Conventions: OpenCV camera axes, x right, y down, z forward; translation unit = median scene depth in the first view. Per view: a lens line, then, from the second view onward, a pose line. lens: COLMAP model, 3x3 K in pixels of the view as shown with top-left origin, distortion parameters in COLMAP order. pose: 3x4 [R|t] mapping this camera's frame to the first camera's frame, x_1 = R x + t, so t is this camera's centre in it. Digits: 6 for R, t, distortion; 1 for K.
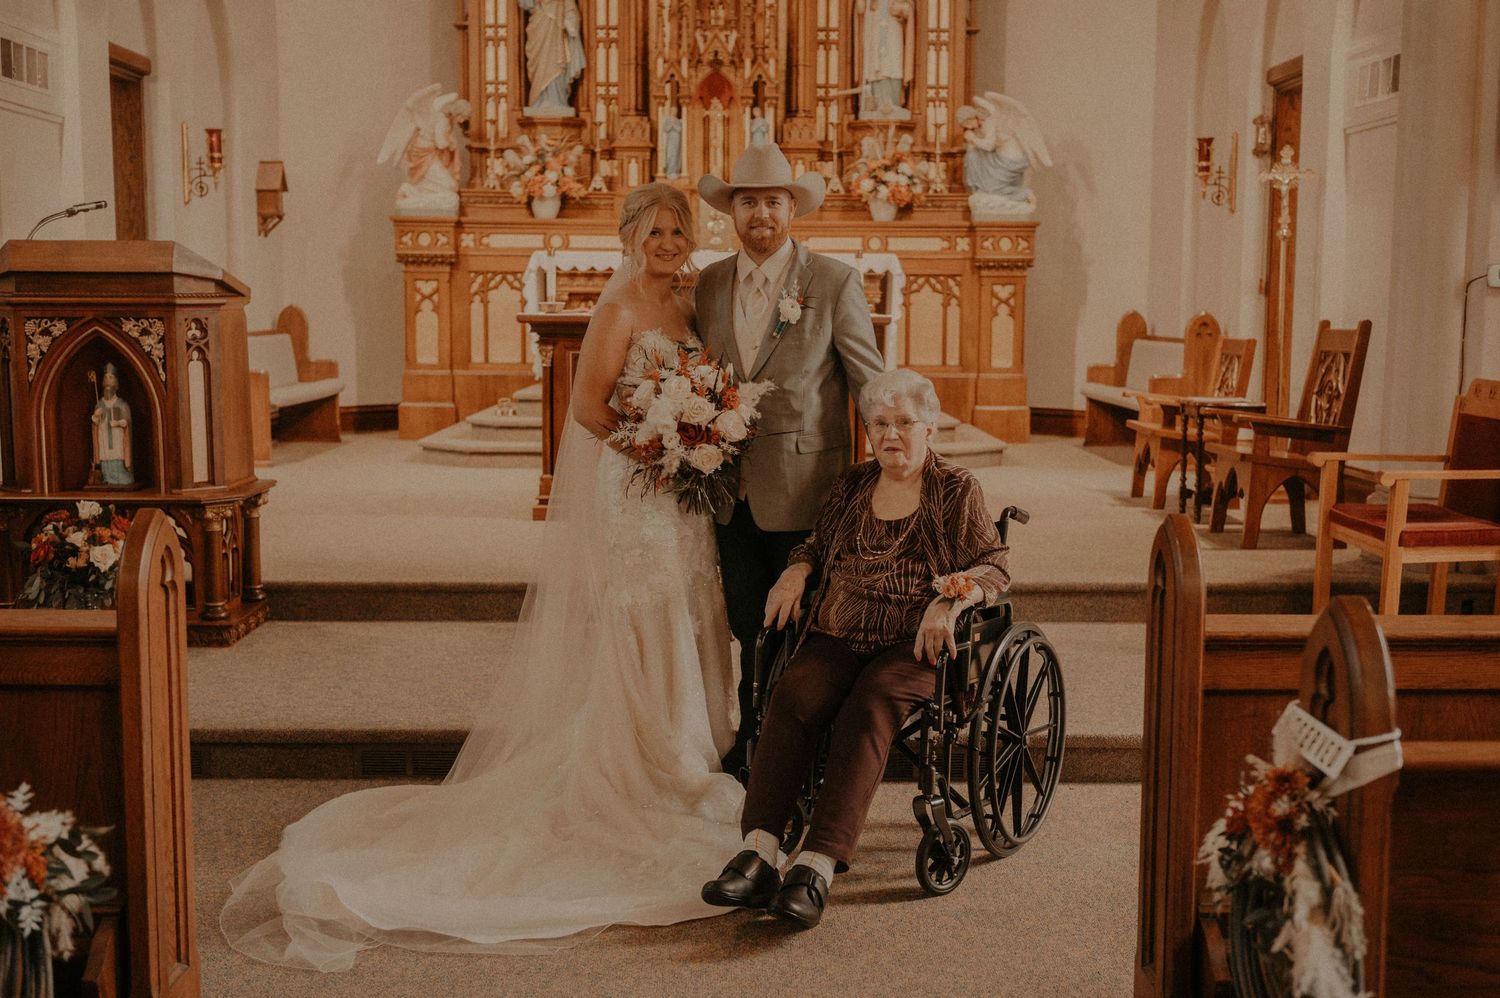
lens RADIAL K [[1732.6, 0, 763.0], [0, 1732.6, 502.4], [0, 0, 1]] dist [0.000416, 0.000000]
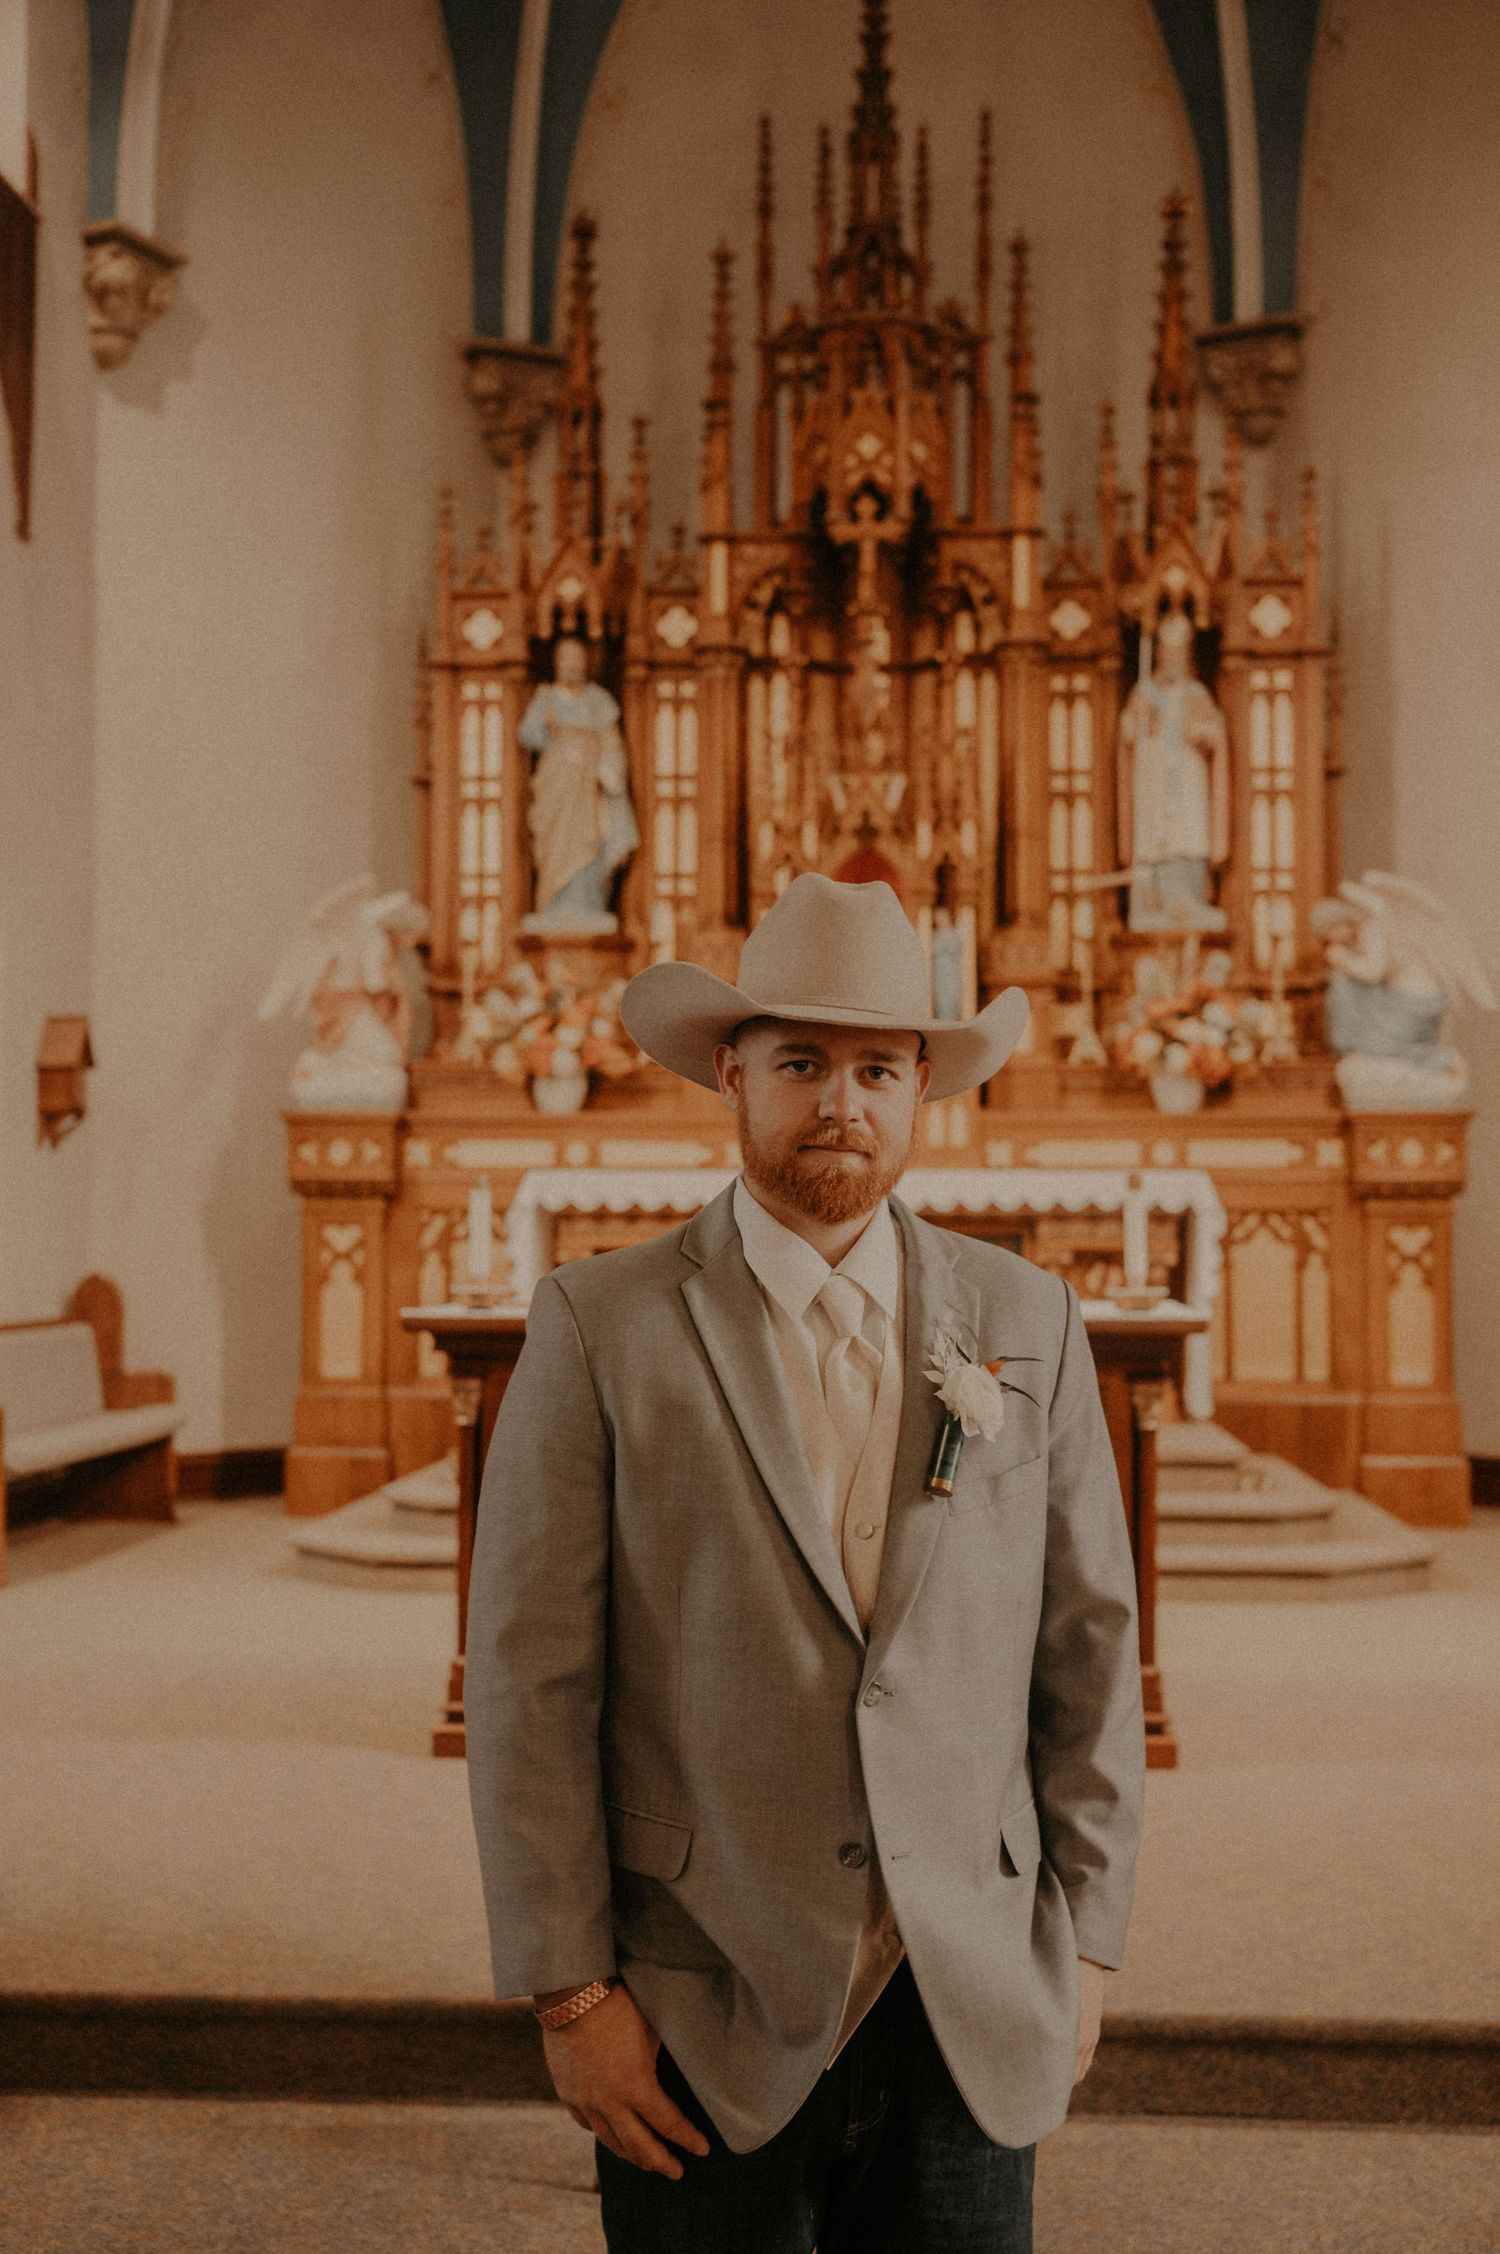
lens RADIAL K [[2603.5, 0, 749.4], [0, 2603.5, 1128.2], [0, 0, 1]] dist [0.000416, 0.000000]
pose [[0.995804, -0.008663, -0.091097, 0.010373], [-0.005583, 0.987902, -0.154978, -0.031275], [0.091338, 0.154836, 0.983709, 0.193357]]
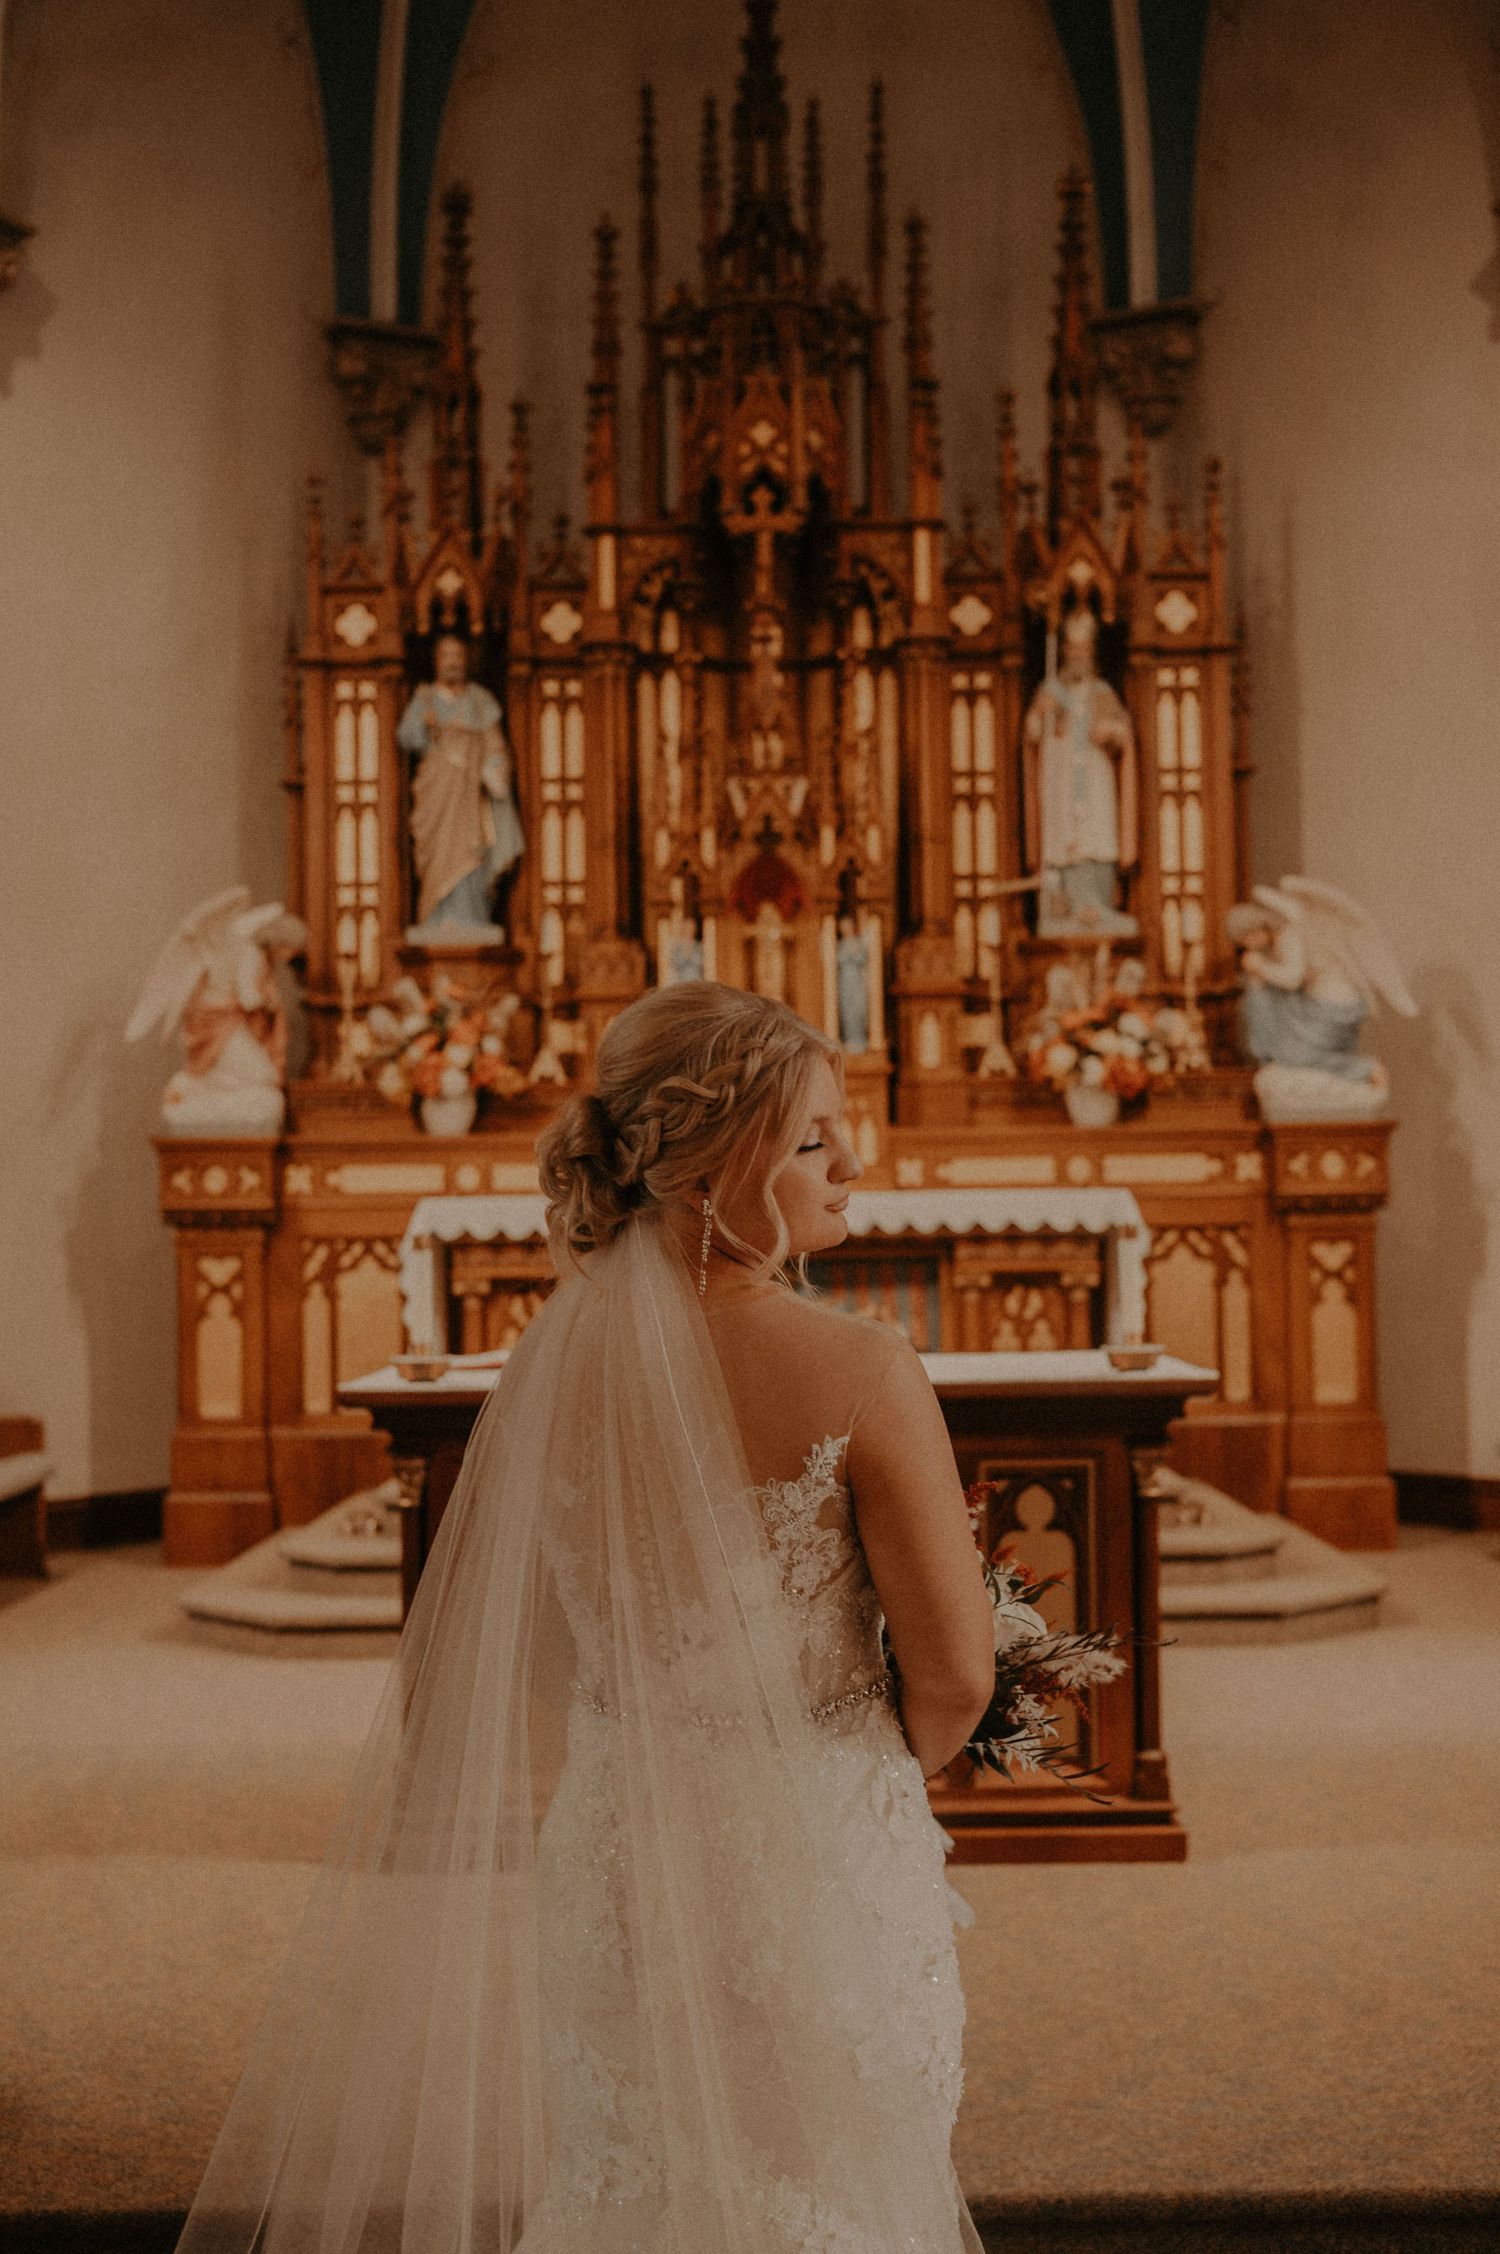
lens RADIAL K [[2603.5, 0, 759.8], [0, 2603.5, 1138.7], [0, 0, 1]] dist [0.000416, 0.000000]
pose [[0.999551, -0.021645, -0.020718, -0.014853], [0.018417, 0.989262, -0.144990, -0.047126], [0.023634, 0.144544, 0.989216, 0.225168]]
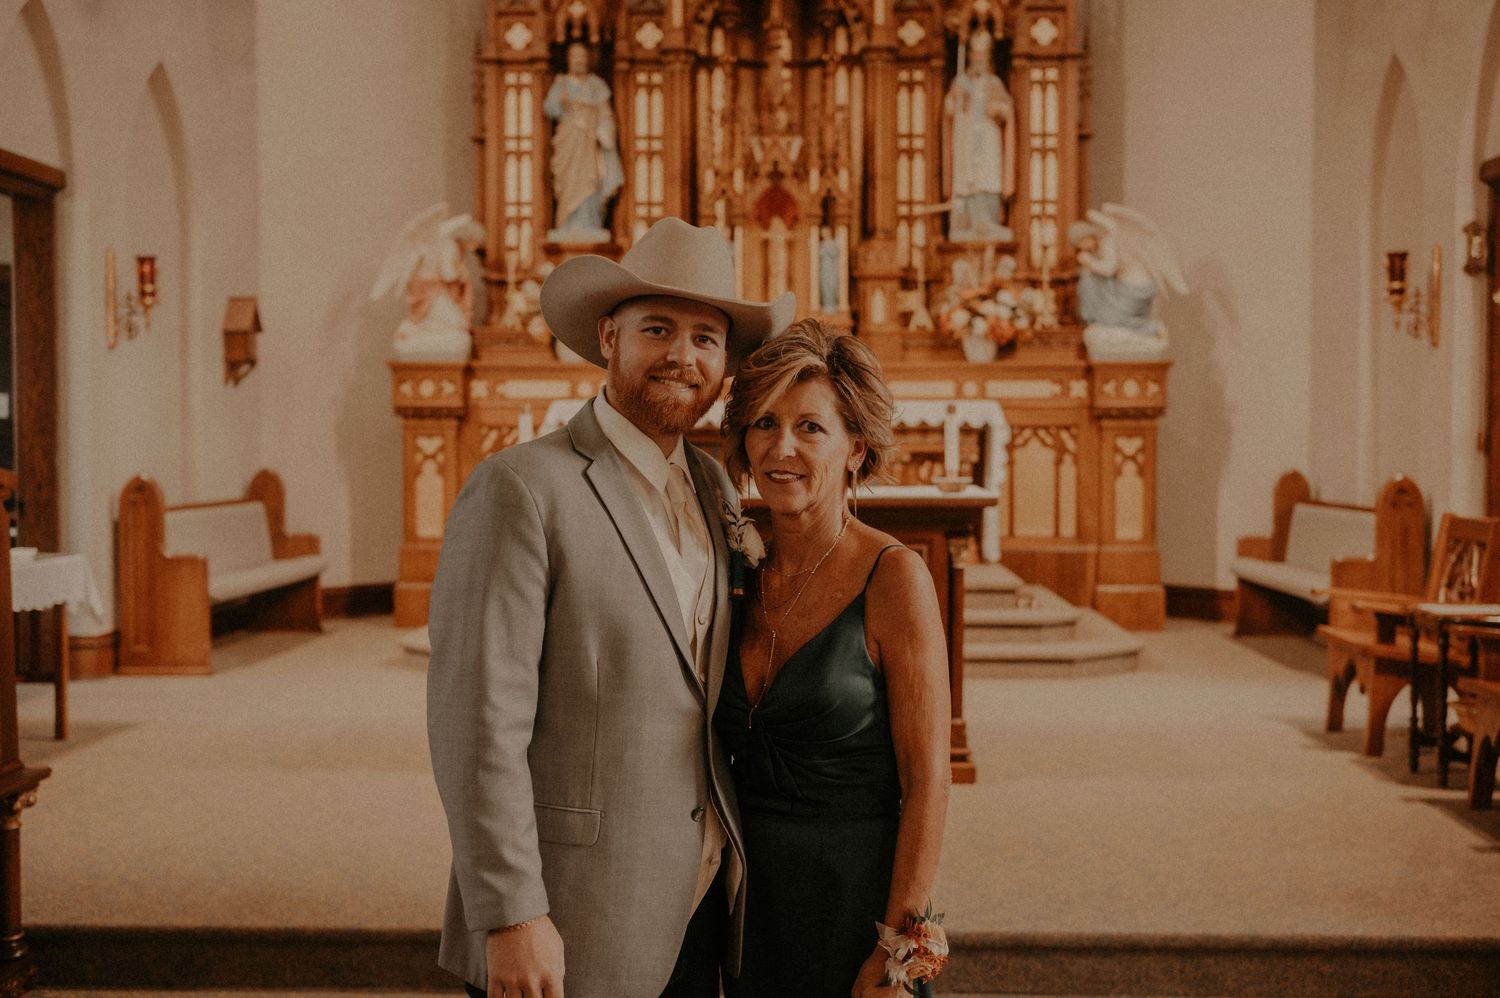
lens RADIAL K [[1732.6, 0, 762.1], [0, 1732.6, 497.4], [0, 0, 1]] dist [0.000416, 0.000000]
pose [[0.998563, -0.004672, -0.053393, 0.009740], [0.000241, 0.996576, -0.082686, -0.030416], [0.053596, 0.082554, 0.995144, 0.182897]]
